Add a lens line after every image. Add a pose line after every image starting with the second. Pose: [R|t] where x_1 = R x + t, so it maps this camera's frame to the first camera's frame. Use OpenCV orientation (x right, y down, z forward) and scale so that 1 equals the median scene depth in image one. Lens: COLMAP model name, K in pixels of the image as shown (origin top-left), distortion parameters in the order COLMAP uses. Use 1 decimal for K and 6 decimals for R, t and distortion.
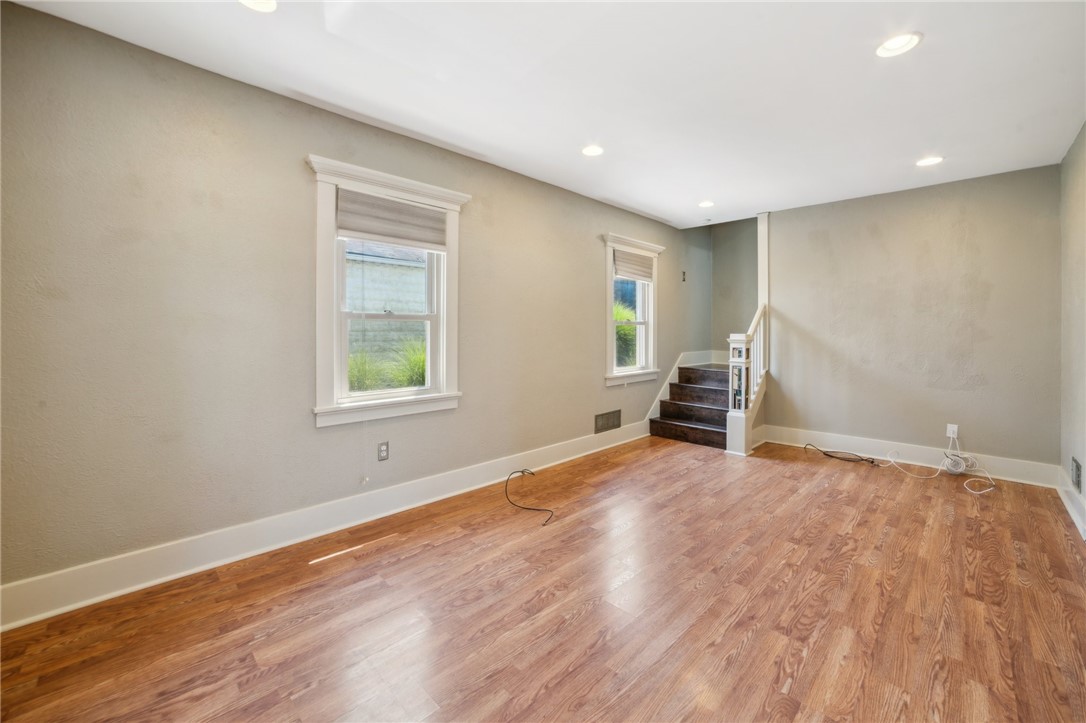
lens RADIAL K [[438.3, 0, 547.8], [0, 438.3, 335.4], [0, 0, 1]] dist [-0.041061, 0.011725]
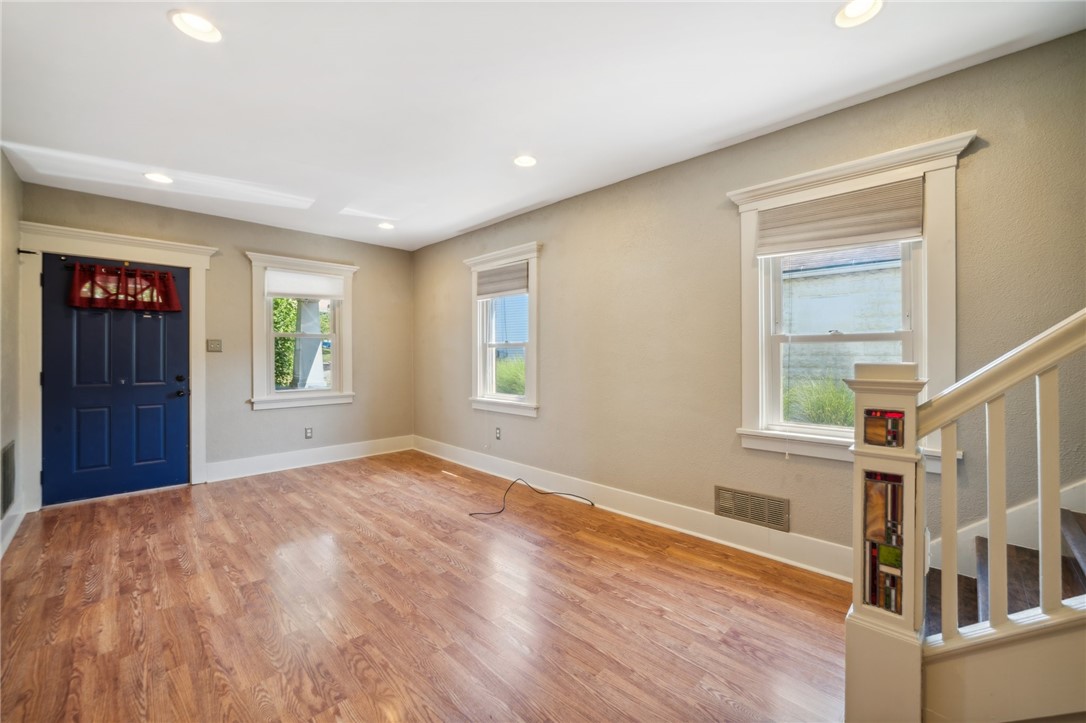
lens RADIAL K [[439.6, 0, 545.1], [0, 439.6, 350.5], [0, 0, 1]] dist [-0.035176, 0.012729]
pose [[-0.007466, -0.013476, -0.999881, 1.172869], [-0.010125, 0.999859, -0.013401, -0.005021], [0.999921, 0.010024, -0.007601, 1.177067]]
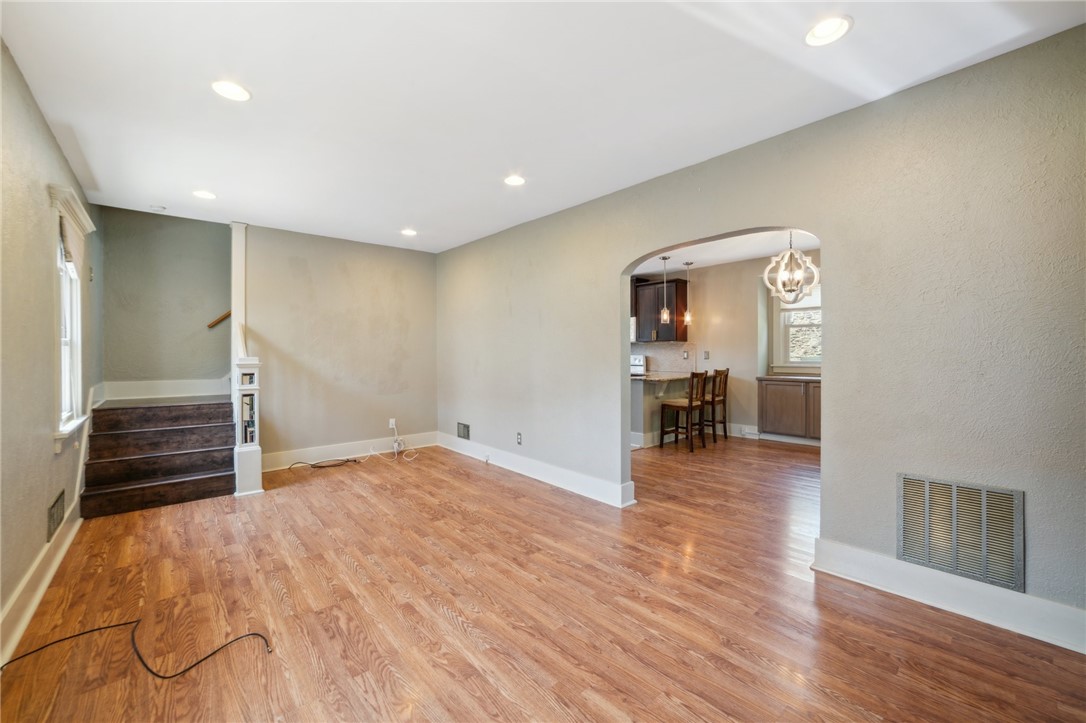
lens RADIAL K [[439.6, 0, 545.1], [0, 439.6, 350.5], [0, 0, 1]] dist [-0.035176, 0.012729]
pose [[0.072339, -0.001788, 0.997379, -0.606090], [0.017746, 0.999842, 0.000506, -0.009908], [-0.997222, 0.017663, 0.072359, 0.517622]]
